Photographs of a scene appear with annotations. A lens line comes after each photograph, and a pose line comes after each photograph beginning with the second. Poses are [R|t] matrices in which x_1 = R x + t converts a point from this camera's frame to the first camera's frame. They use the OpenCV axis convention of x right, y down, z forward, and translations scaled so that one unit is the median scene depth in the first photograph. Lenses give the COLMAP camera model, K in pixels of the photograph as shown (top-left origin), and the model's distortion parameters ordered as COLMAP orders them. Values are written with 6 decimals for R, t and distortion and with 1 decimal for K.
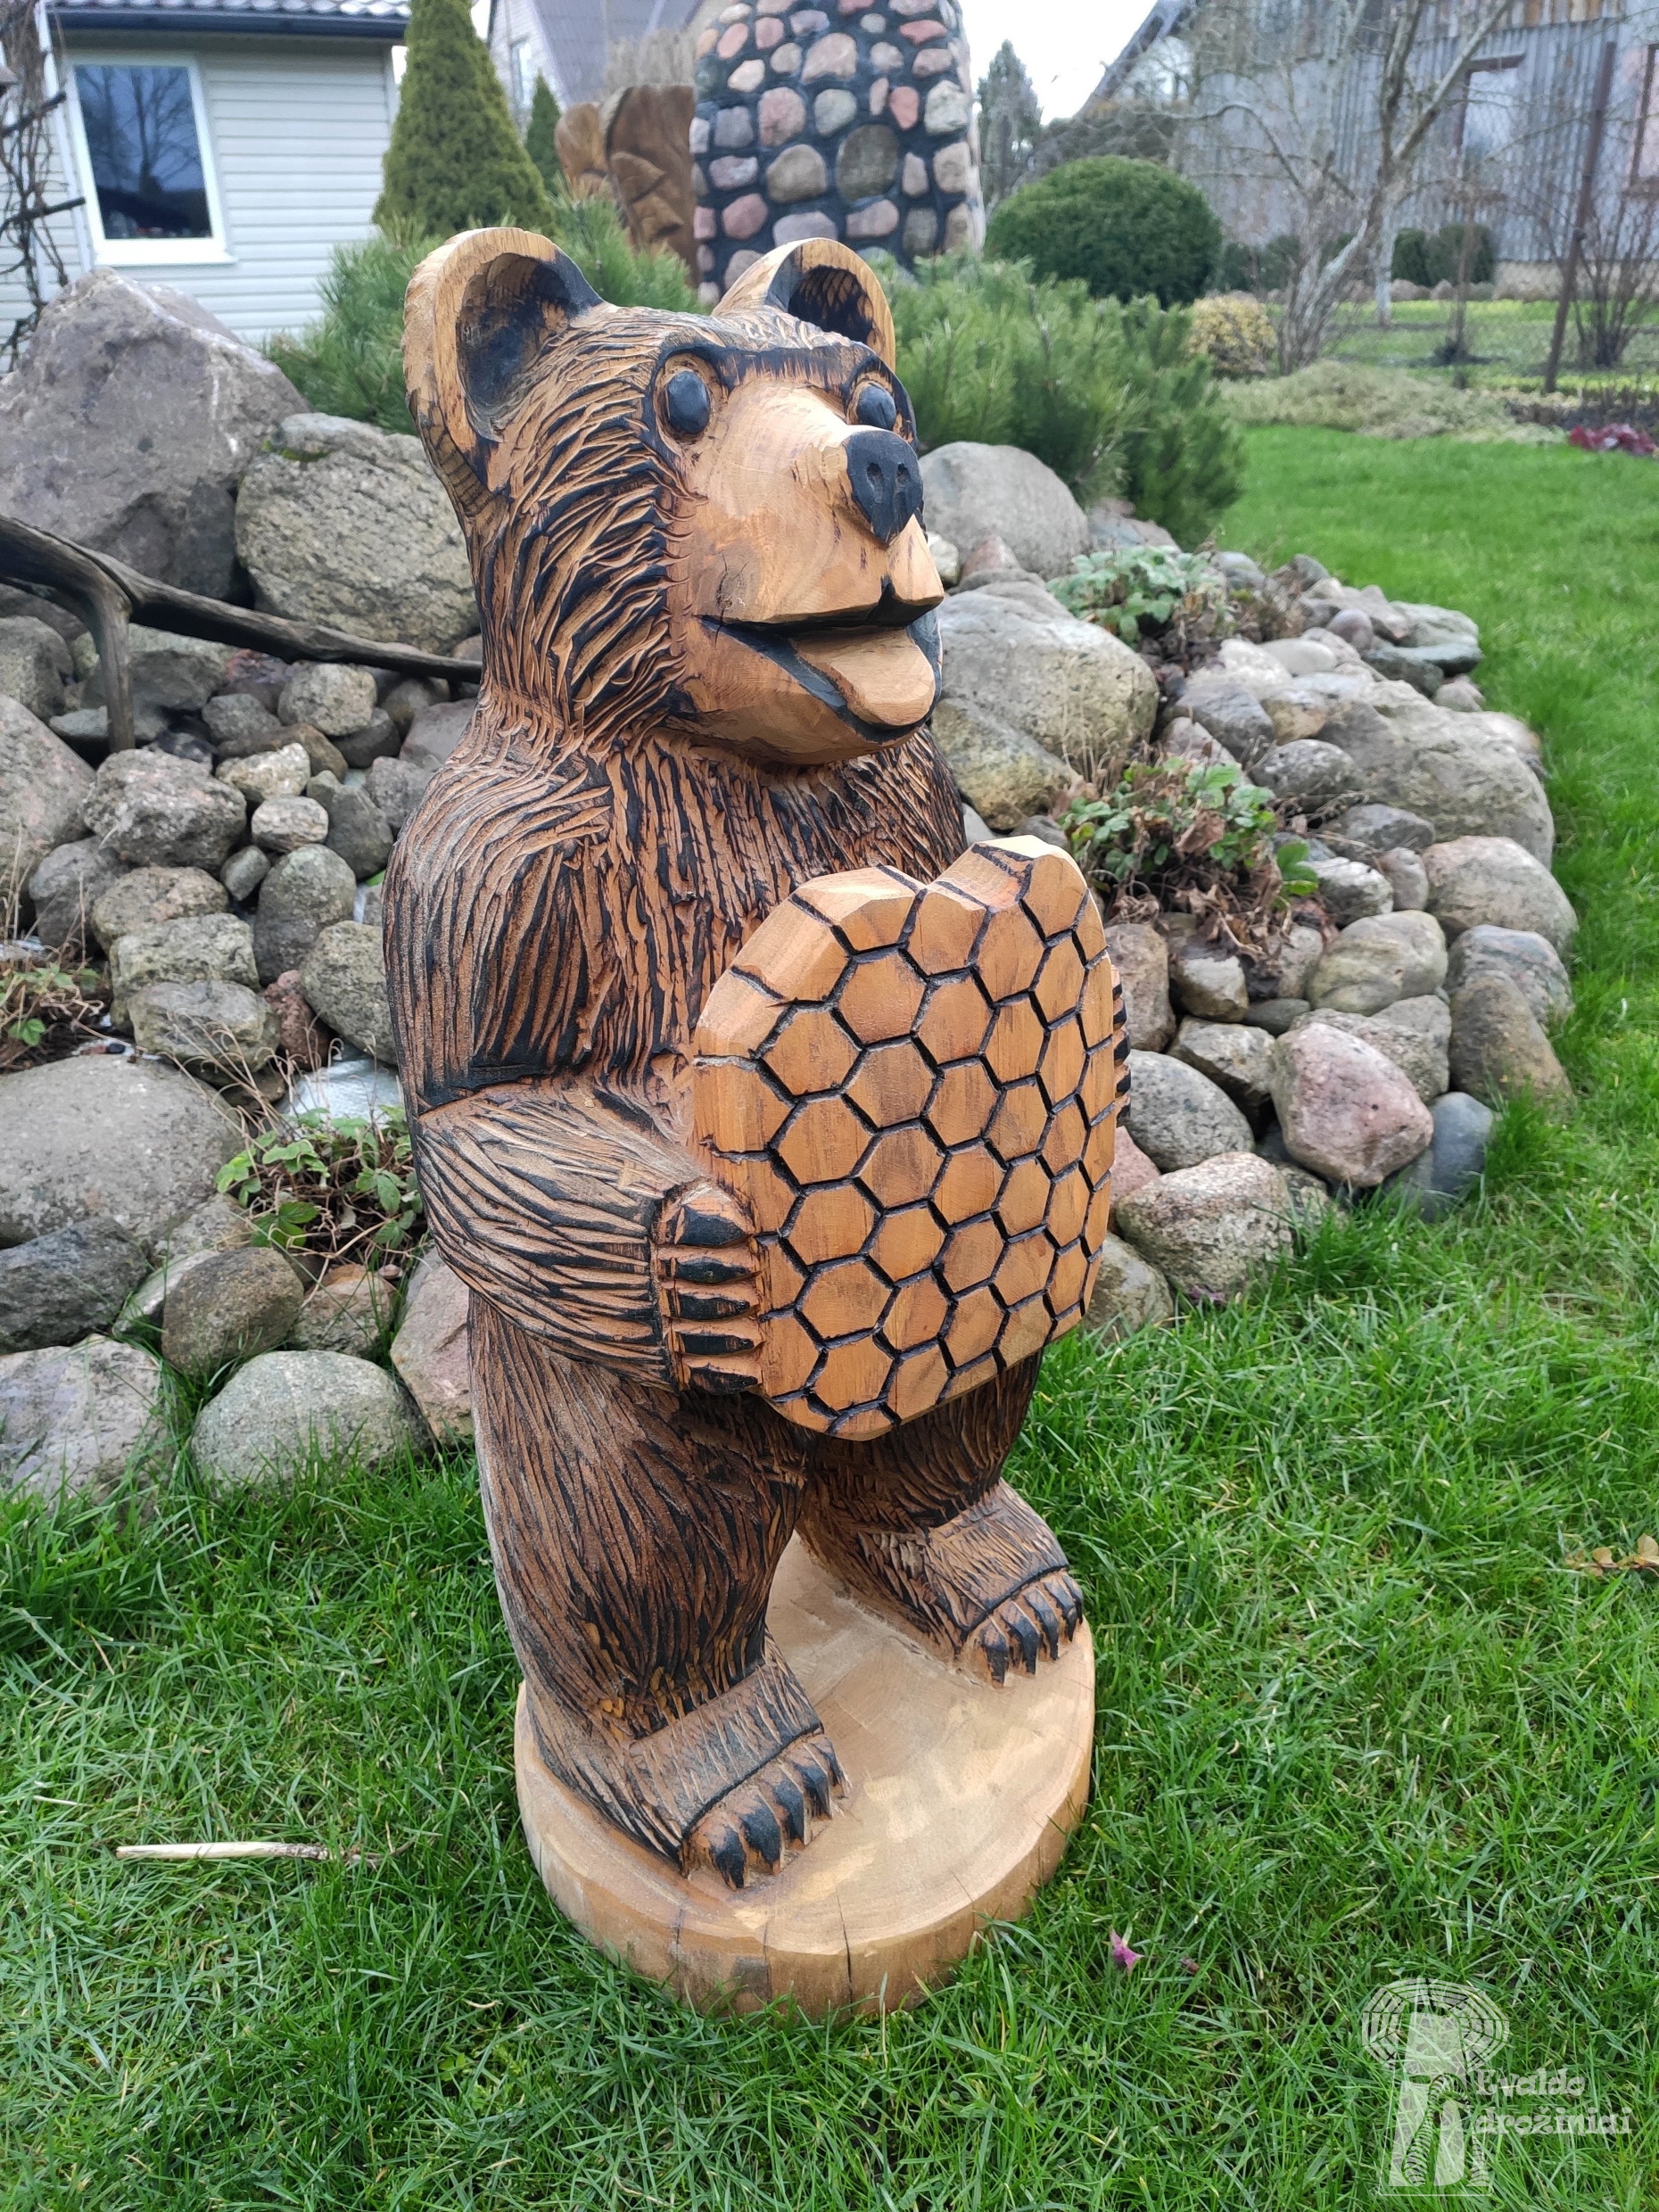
lens RADIAL K [[1672.4, 0, 801.5], [0, 1672.4, 1088.9], [0, 0, 1]] dist [0.077237, -0.144606]
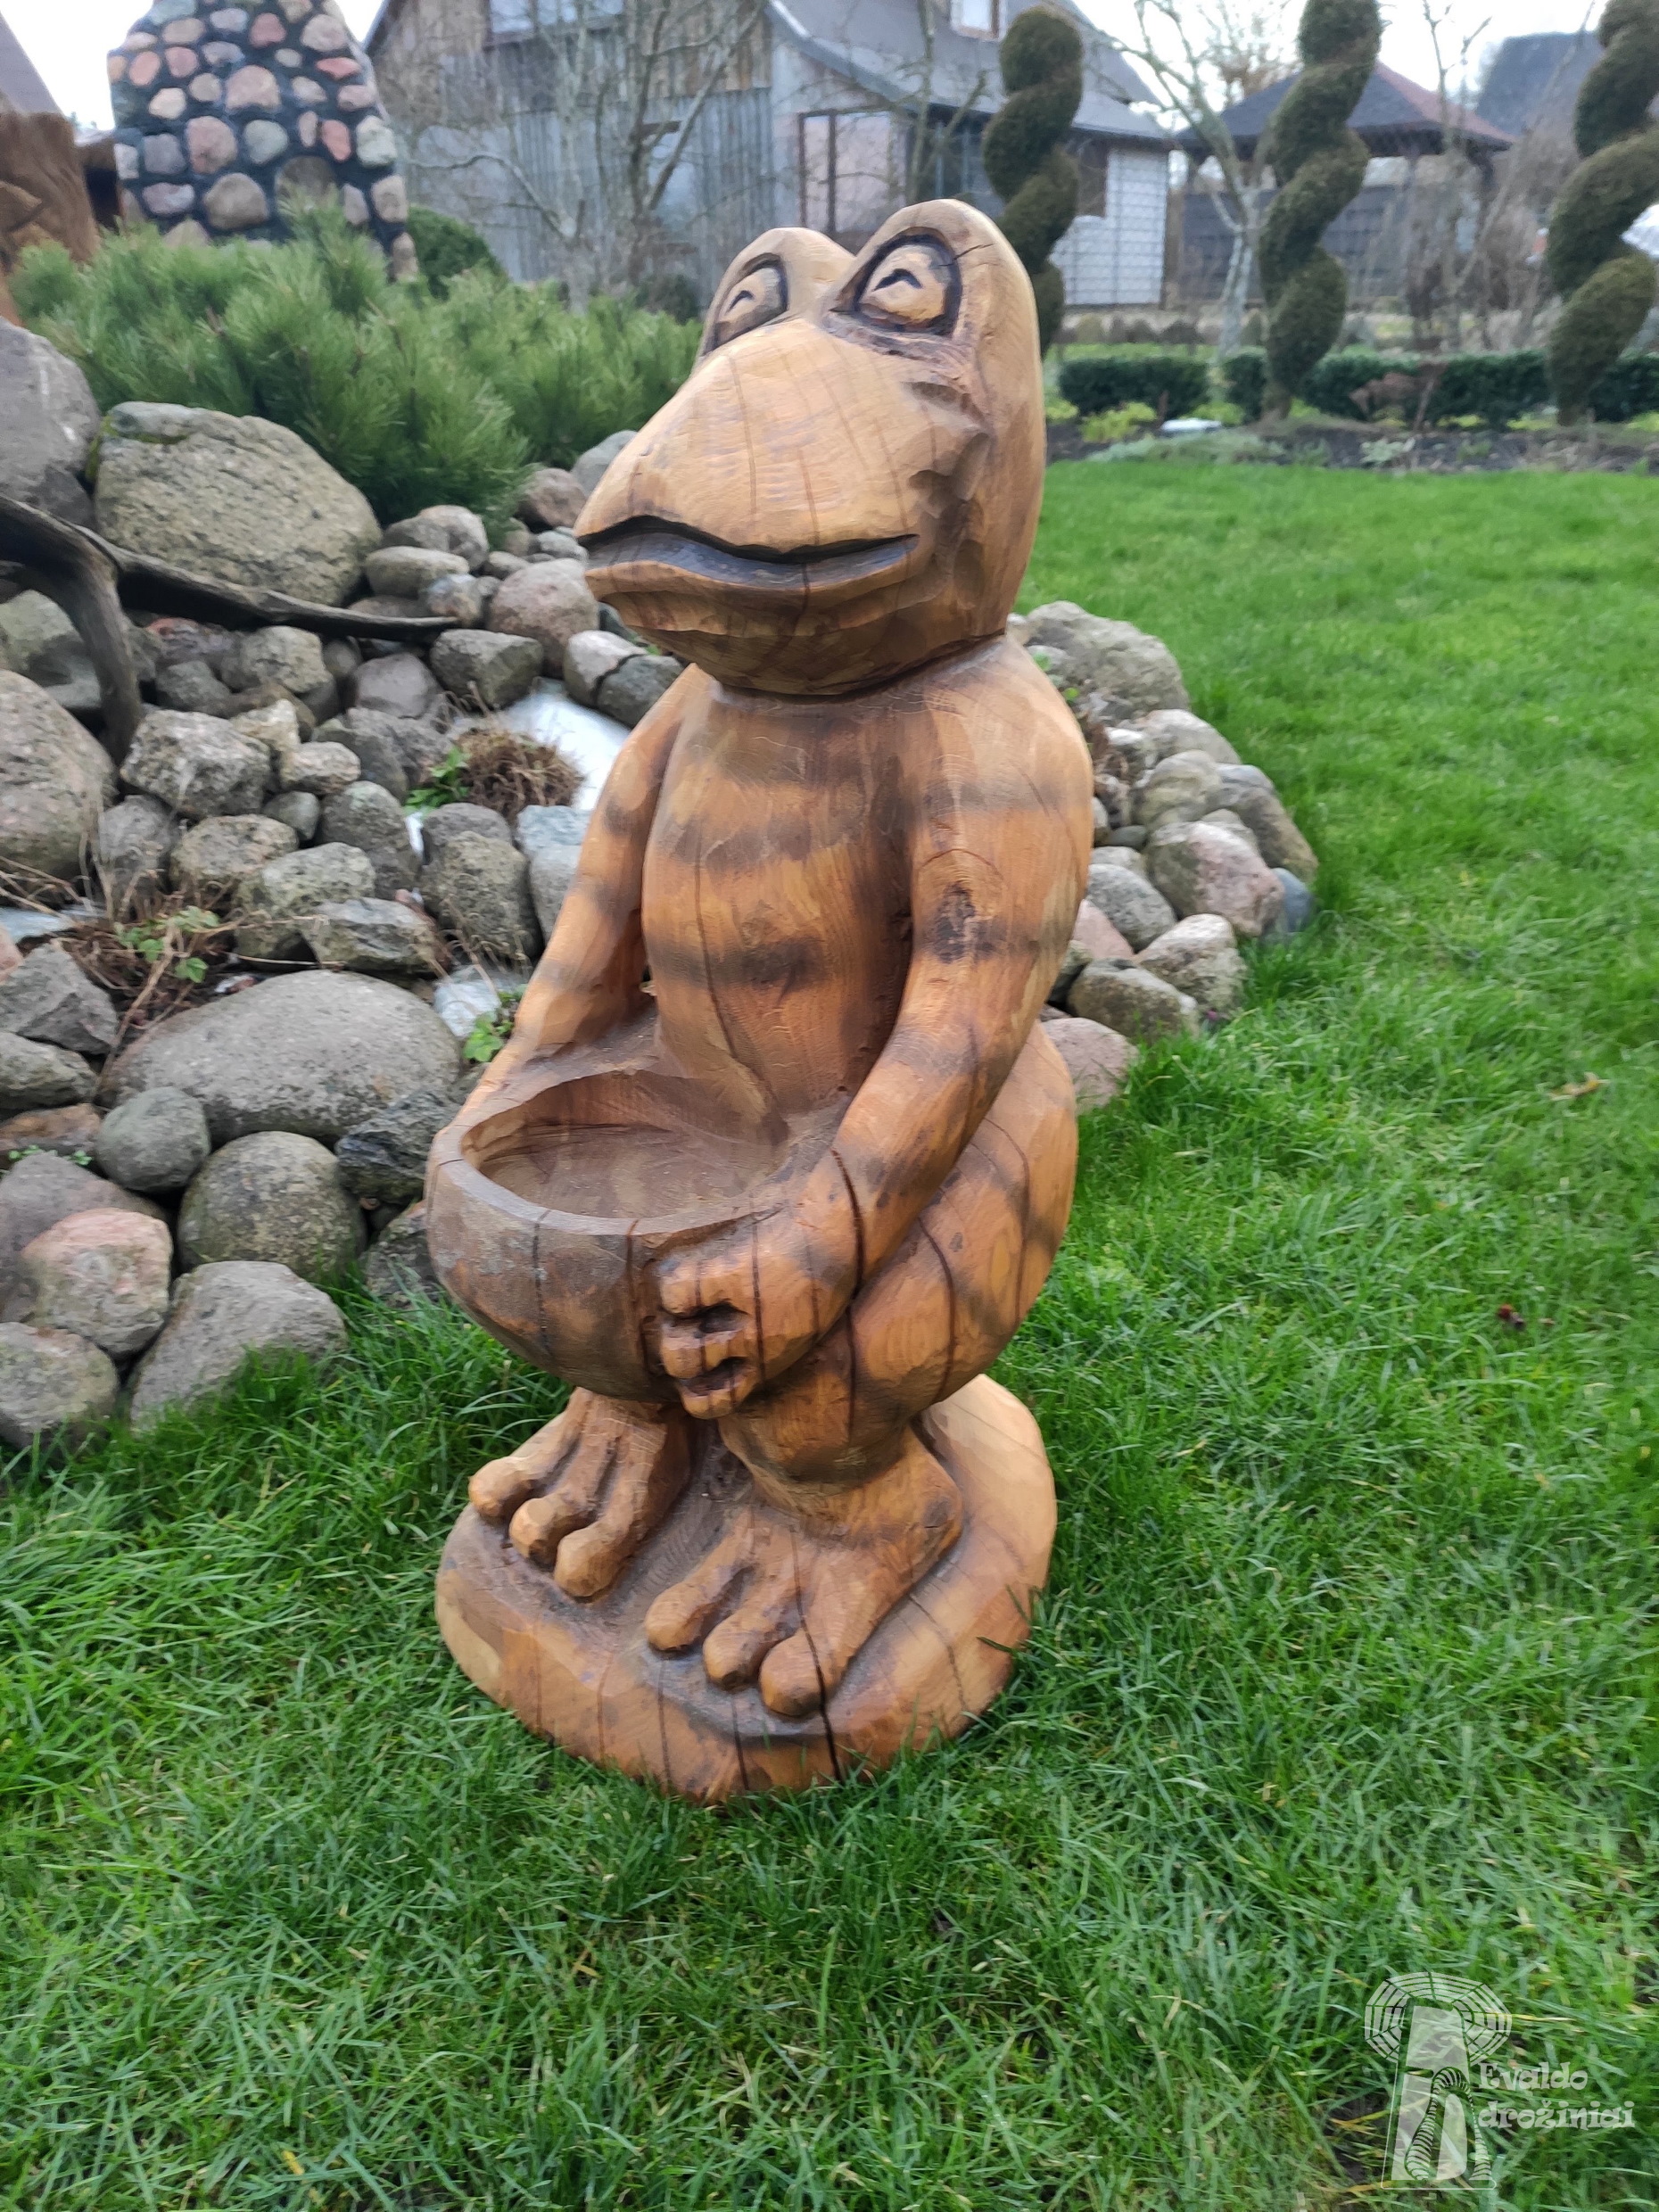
lens RADIAL K [[1642.5, 0, 829.5], [0, 1642.5, 1106.0], [0, 0, 1]] dist [0.029335, -0.057850]
pose [[0.905596, -0.179528, 0.384274, -0.446388], [0.182088, 0.982823, 0.030046, 0.078918], [-0.383067, 0.042762, 0.922730, -0.073811]]
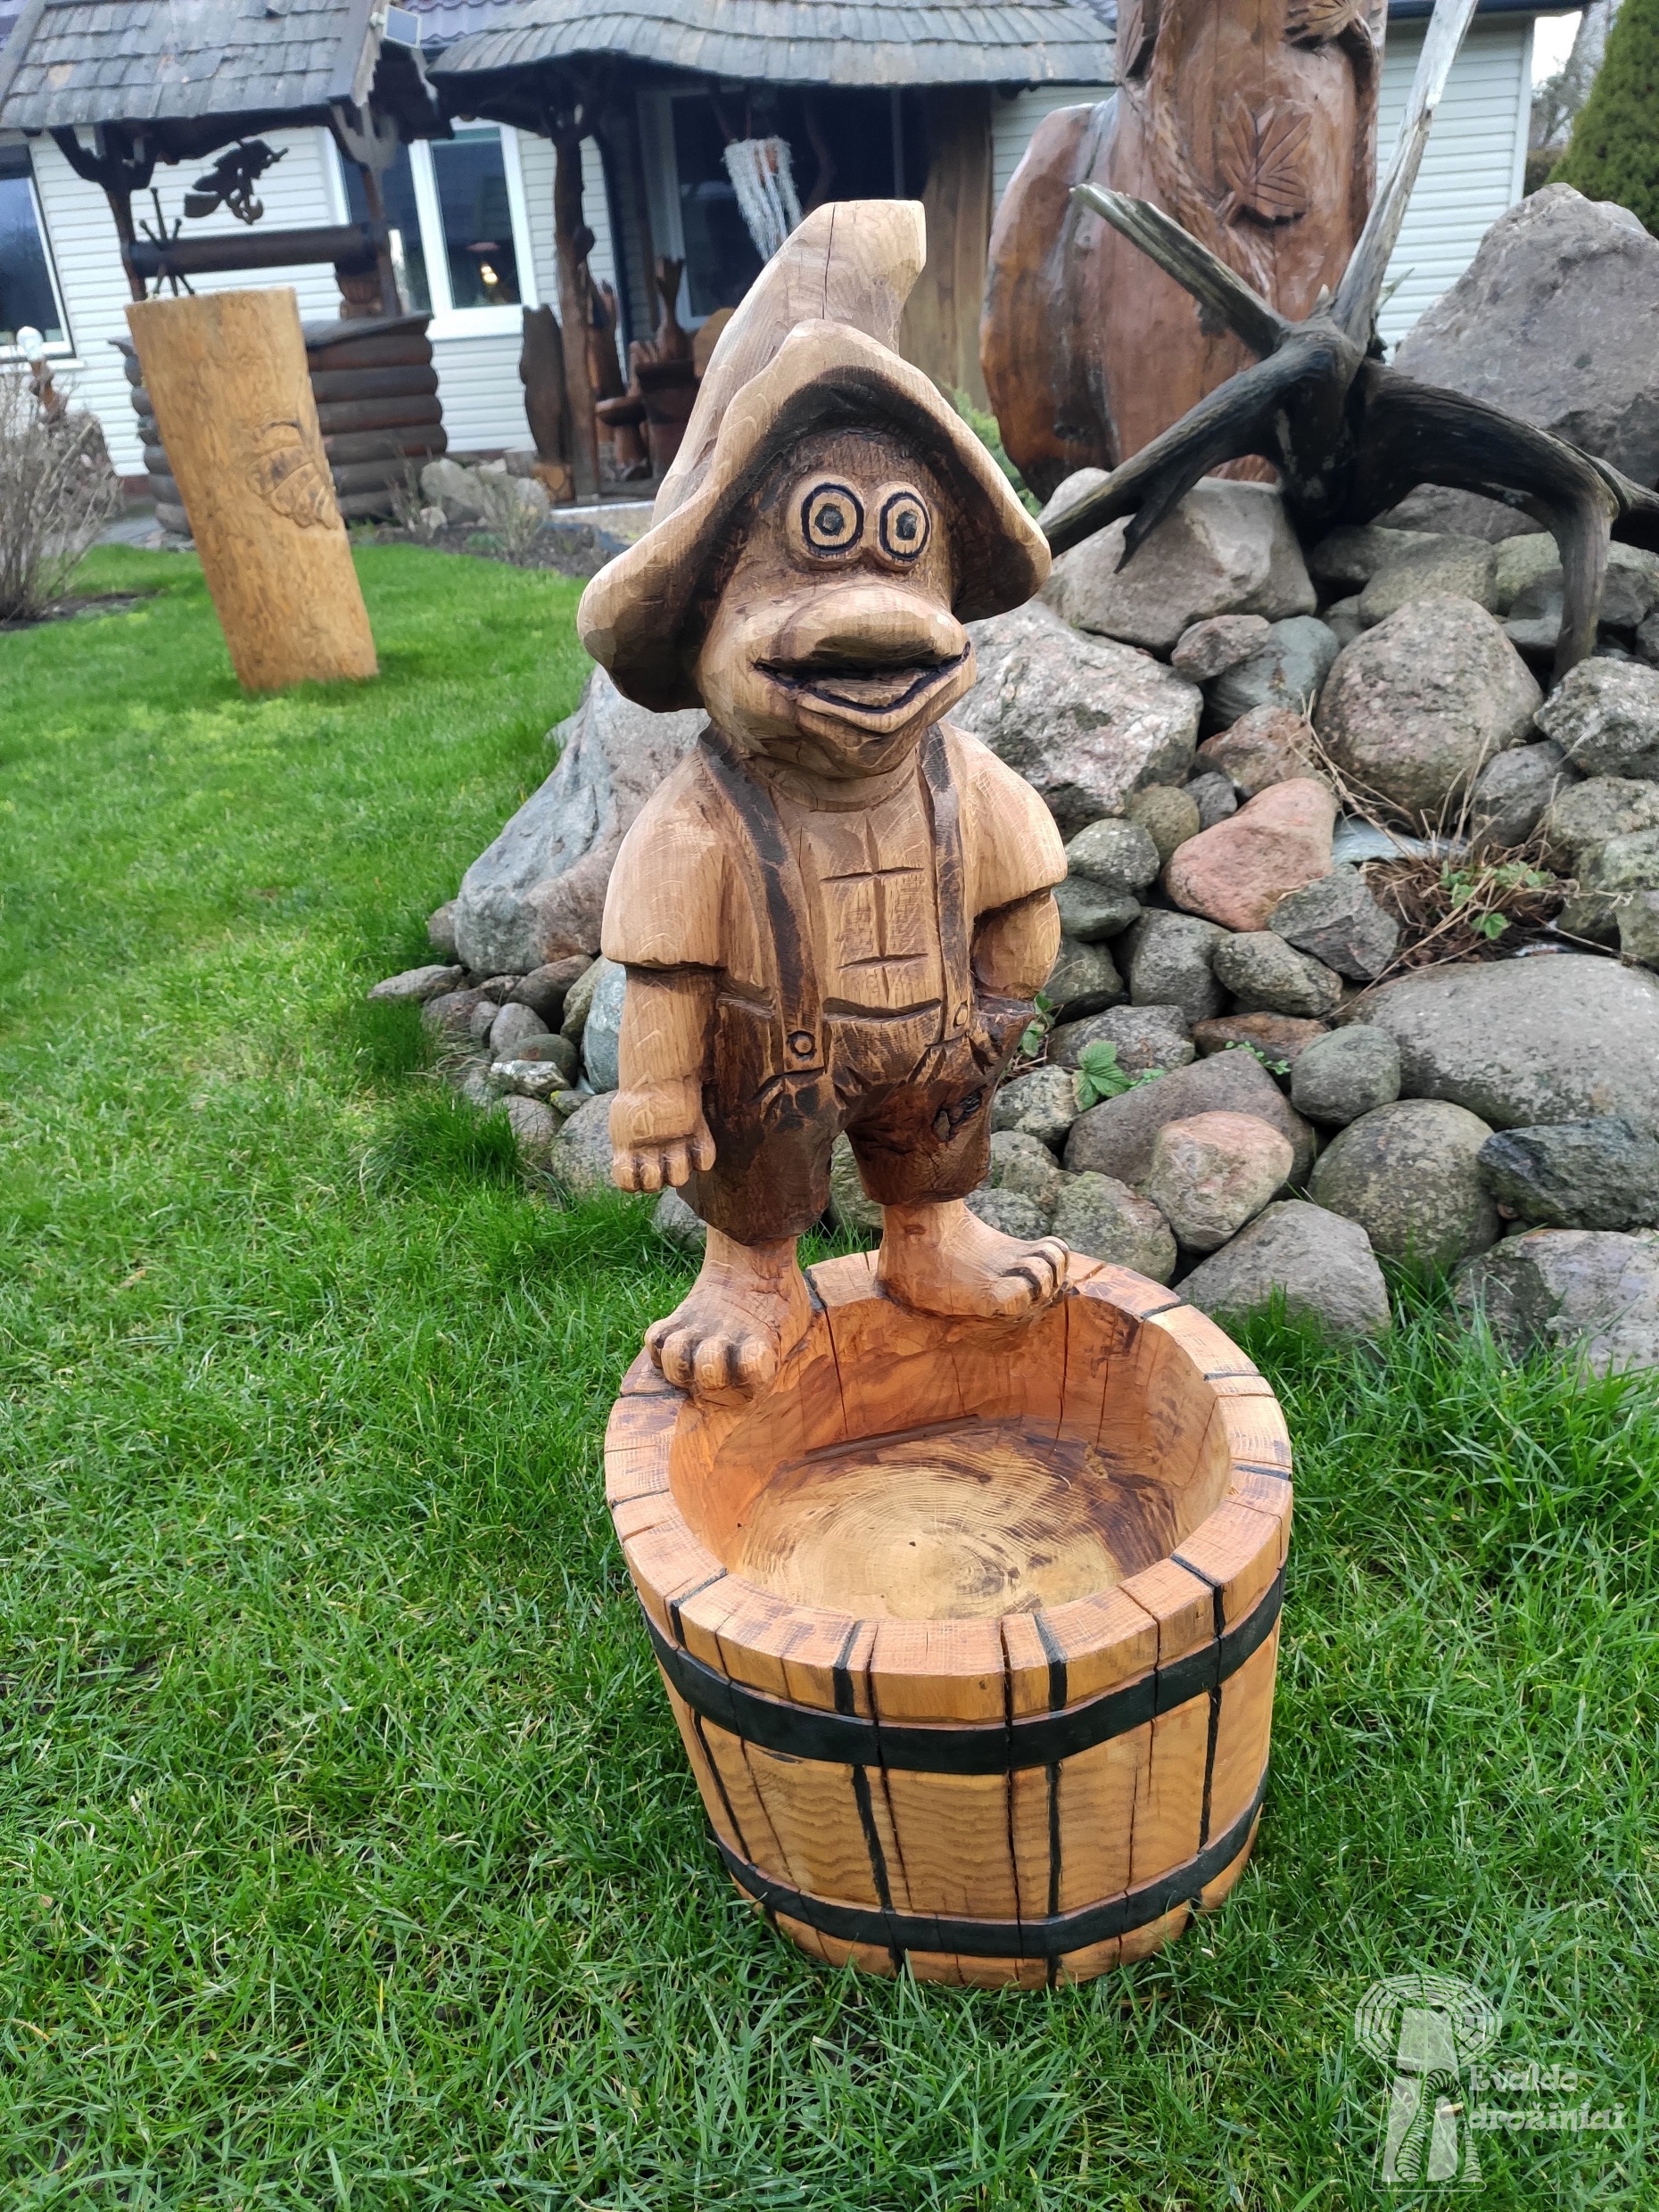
lens RADIAL K [[1642.5, 0, 829.5], [0, 1642.5, 1106.0], [0, 0, 1]] dist [0.029335, -0.057850]
pose [[0.856543, 0.174867, -0.485546, -0.264968], [-0.167048, 0.984137, 0.059747, 0.069624], [0.488292, 0.029934, 0.872167, -0.036728]]
